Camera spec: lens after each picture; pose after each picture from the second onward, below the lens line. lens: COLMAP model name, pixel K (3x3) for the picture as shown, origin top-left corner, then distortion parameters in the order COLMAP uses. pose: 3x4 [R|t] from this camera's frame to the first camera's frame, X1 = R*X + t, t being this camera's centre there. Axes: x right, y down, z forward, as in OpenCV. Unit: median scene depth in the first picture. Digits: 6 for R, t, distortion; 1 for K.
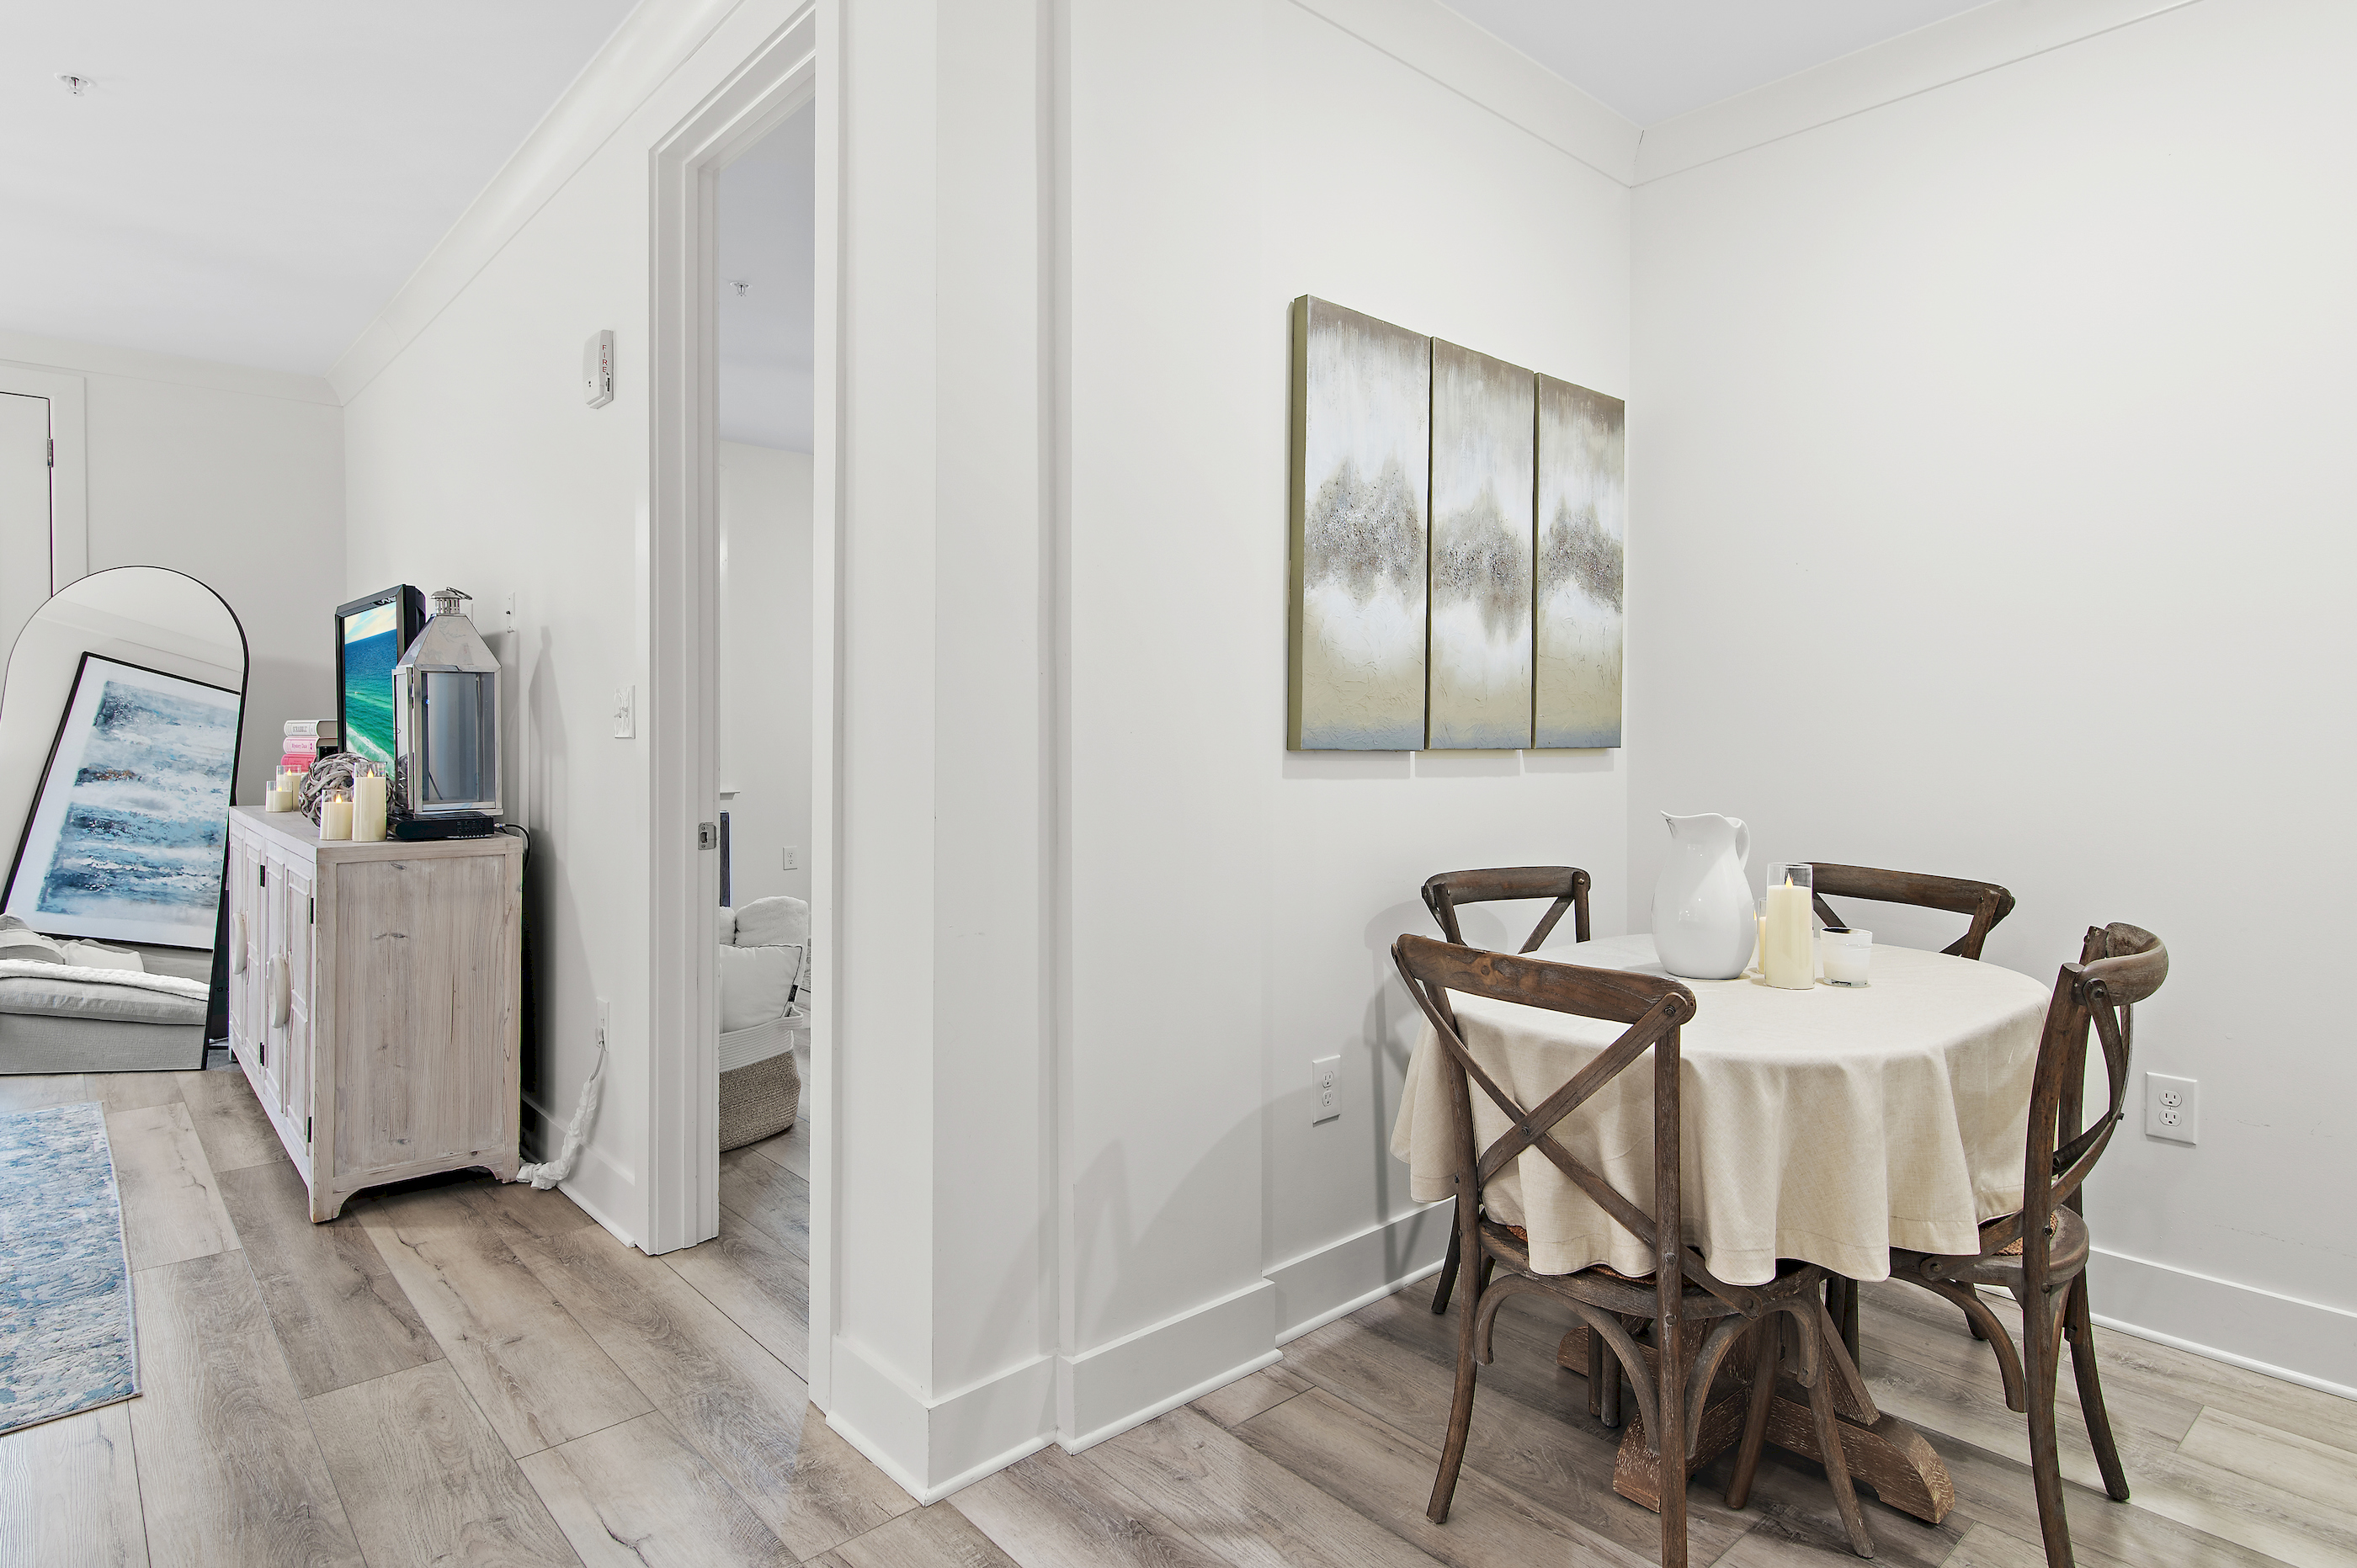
lens RADIAL K [[1274.7, 0, 1190.9], [0, 1274.7, 749.9], [0, 0, 1]] dist [0.006403, 0.000436]
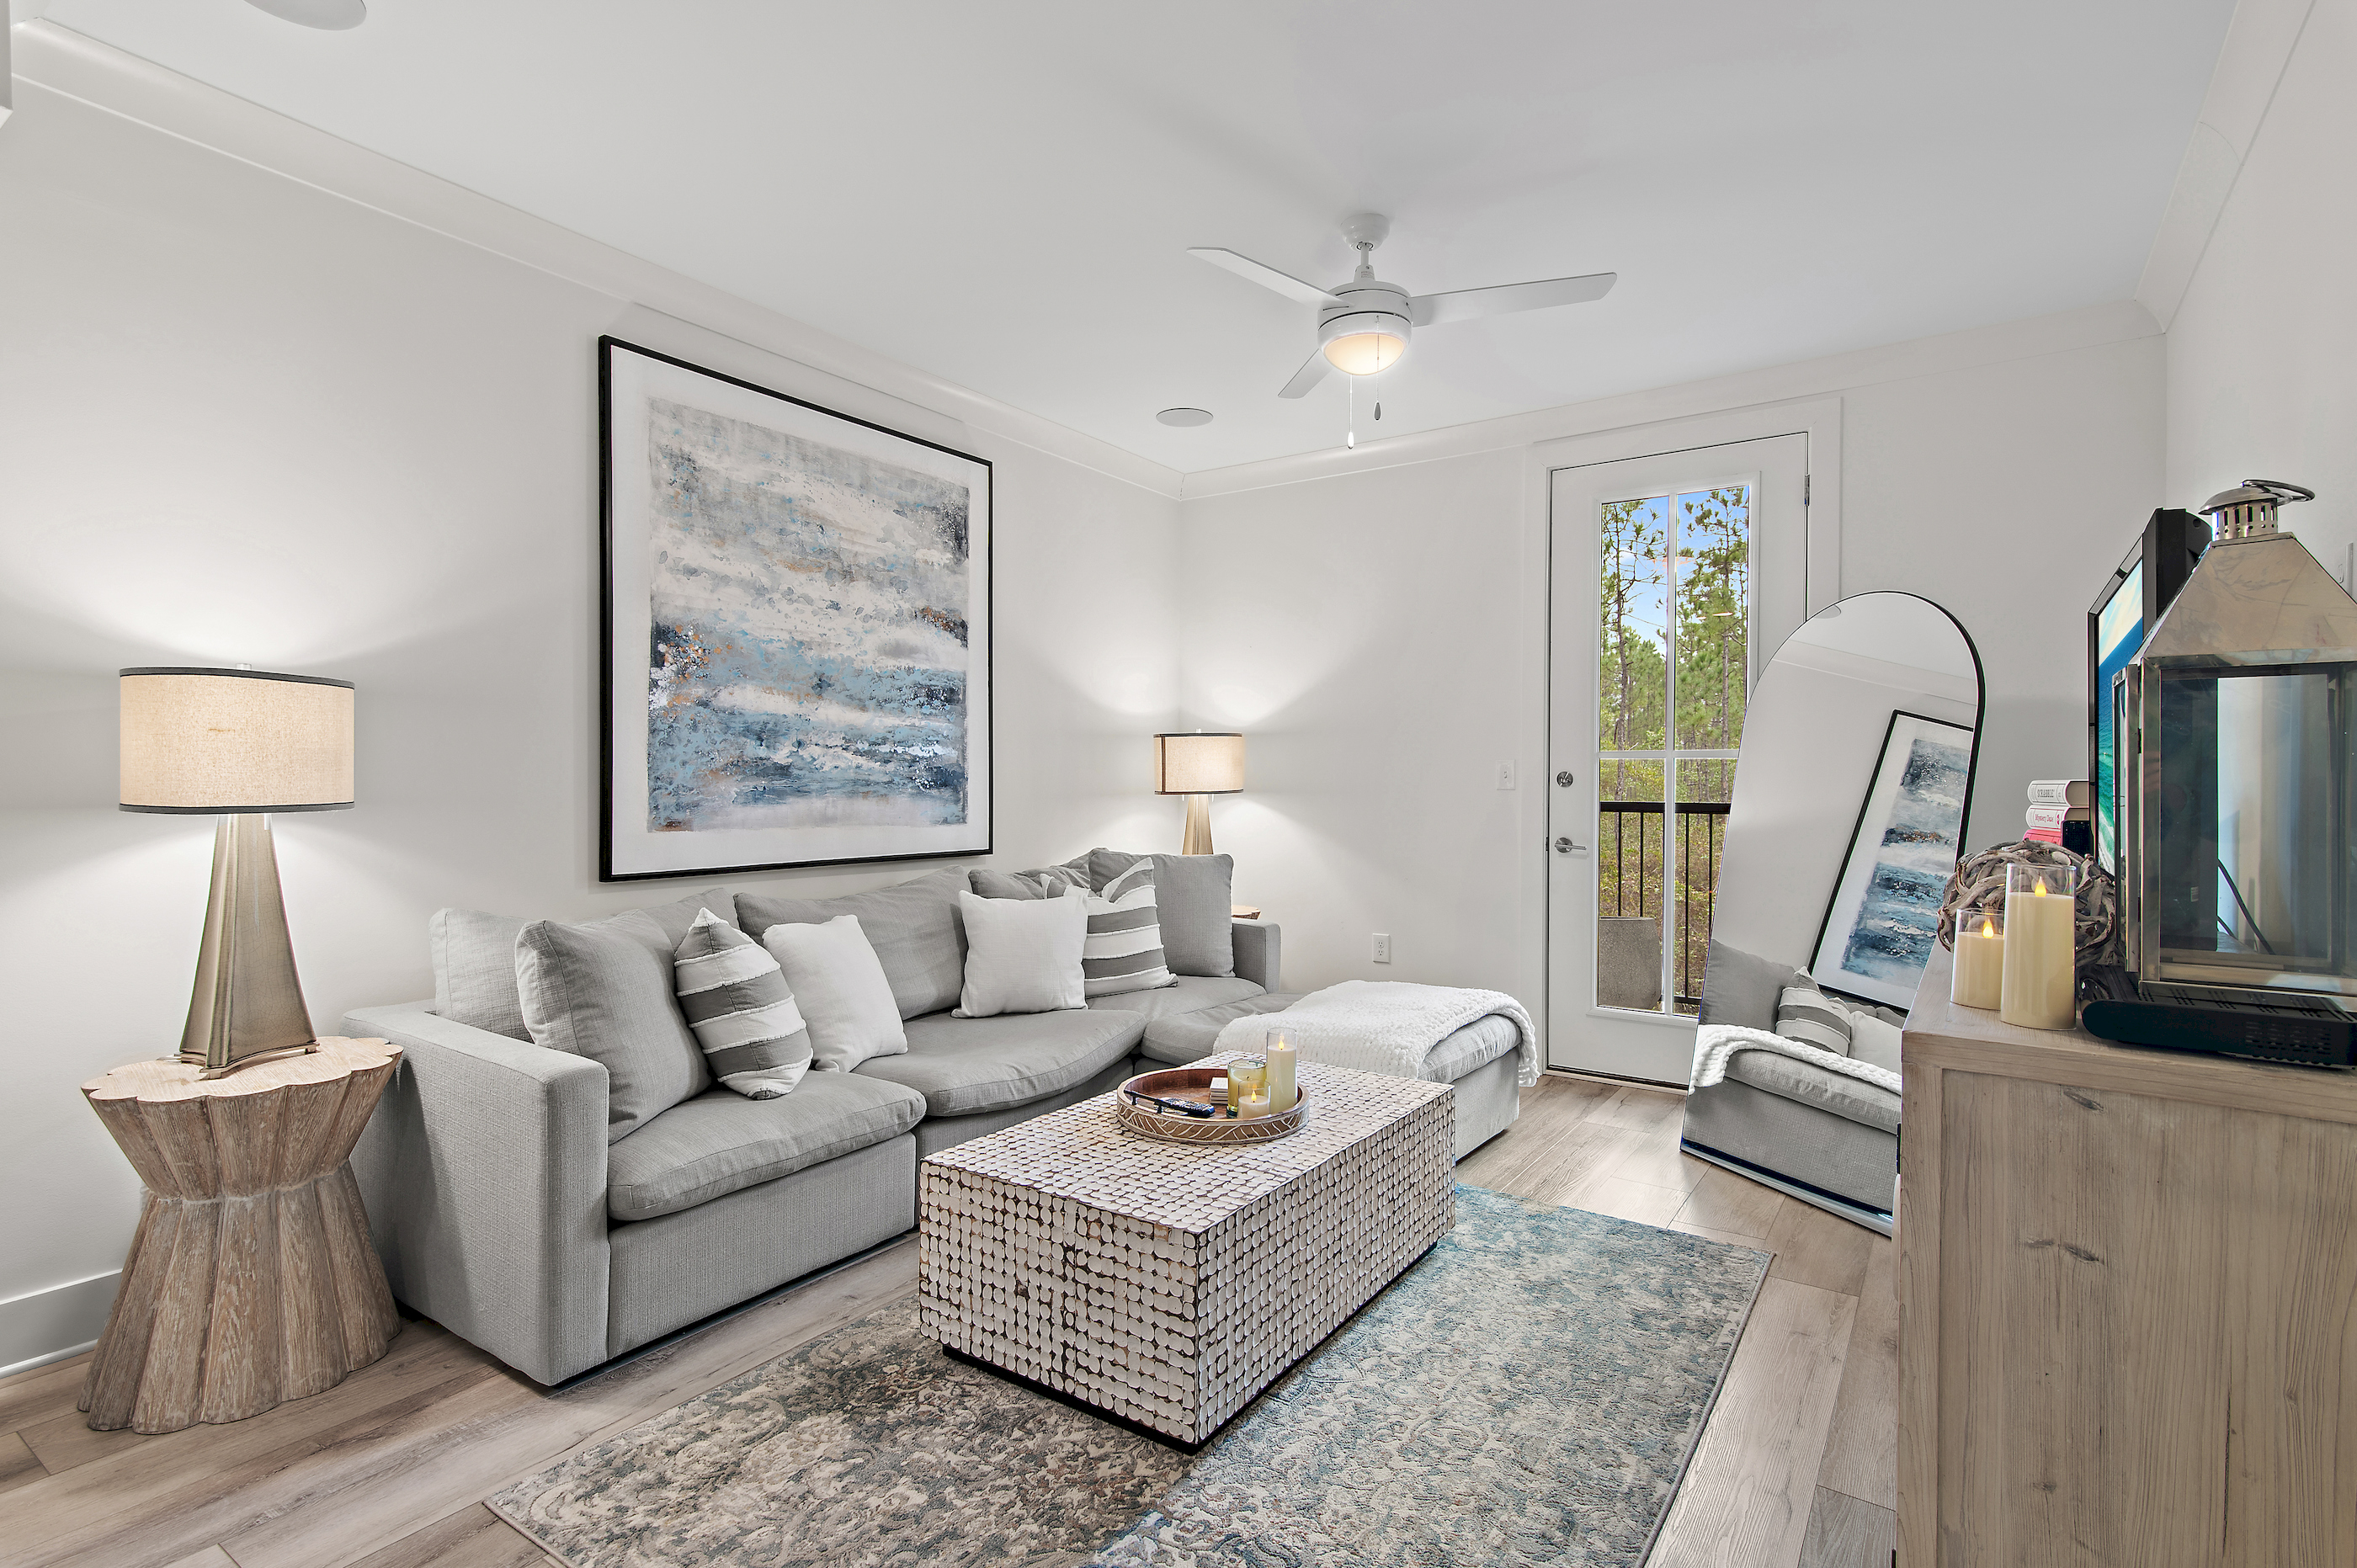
lens RADIAL K [[1157.8, 0, 1171.2], [0, 1157.8, 791.1], [0, 0, 1]] dist [0.013393, 0.000656]
pose [[0.236028, 0.007211, -0.971719, -0.290472], [-0.020927, 0.999778, 0.002336, -0.011268], [0.971521, 0.019784, 0.236127, 0.575506]]
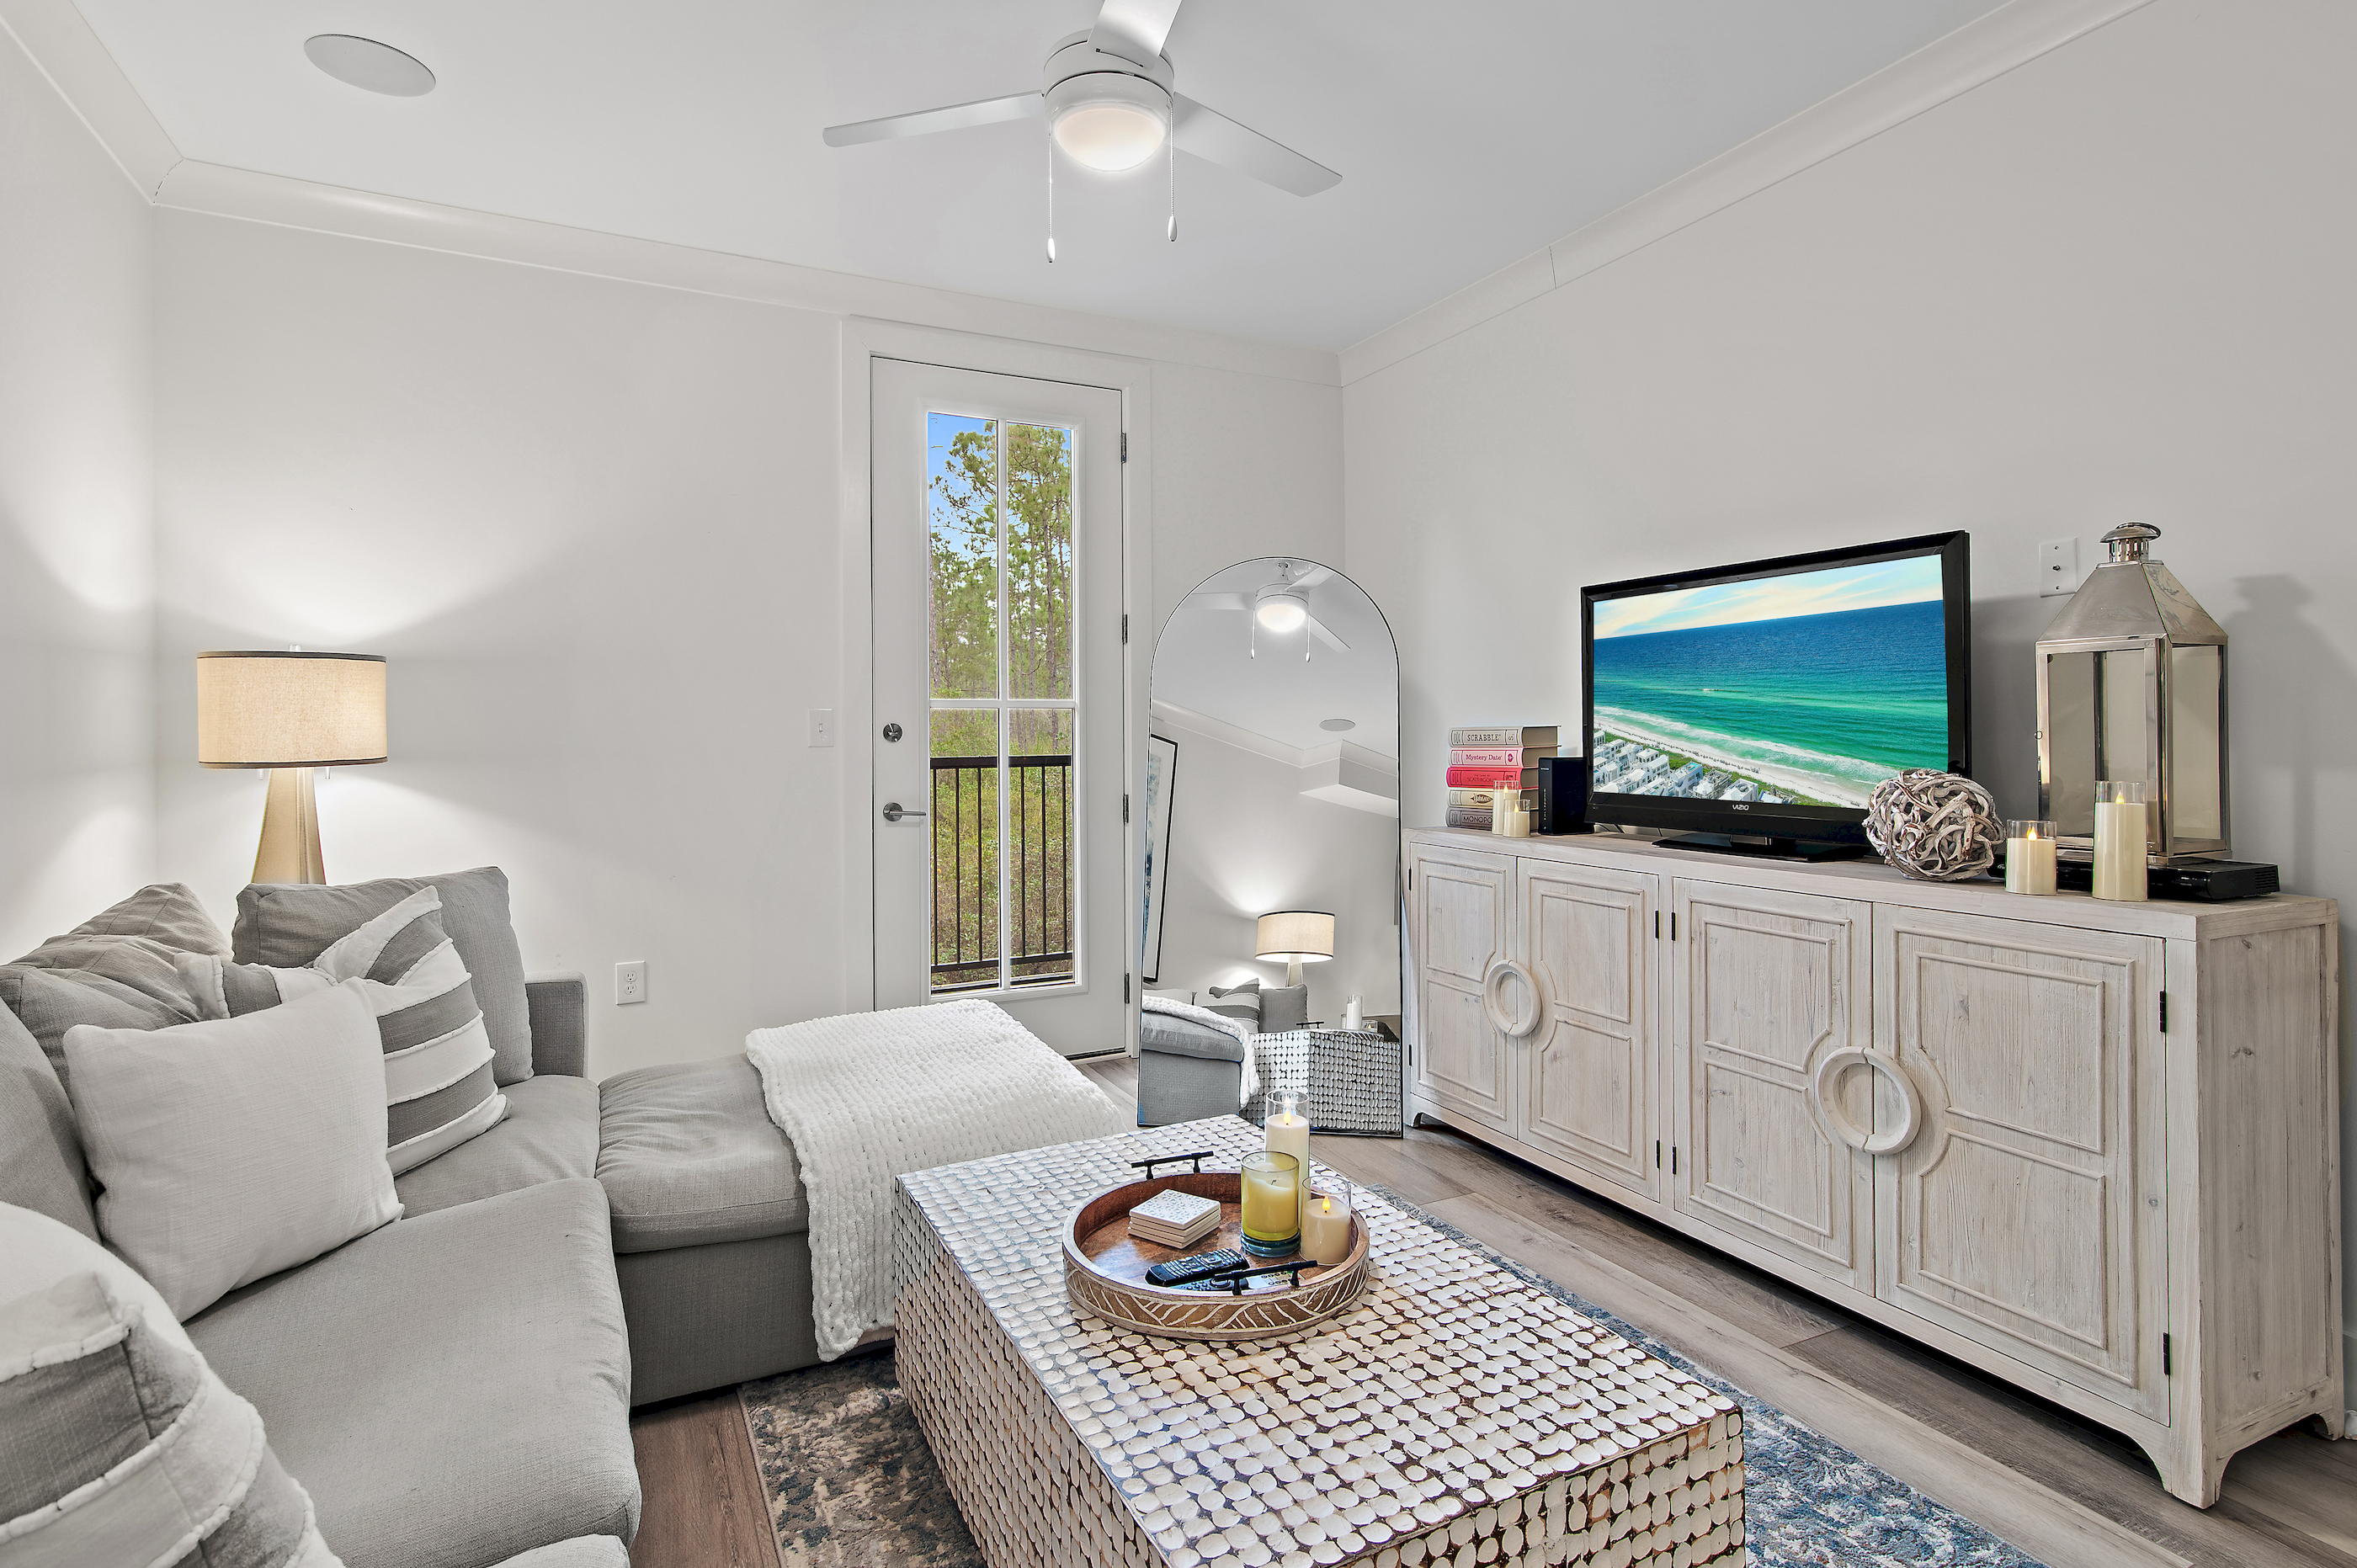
lens RADIAL K [[1190.7, 0, 1186.9], [0, 1190.7, 711.1], [0, 0, 1]] dist [-0.001598, 0.000014]
pose [[0.965487, -0.023595, -0.259379, -0.965888], [0.014580, 0.999223, -0.036625, -0.005460], [0.260041, 0.031580, 0.965081, 0.276129]]
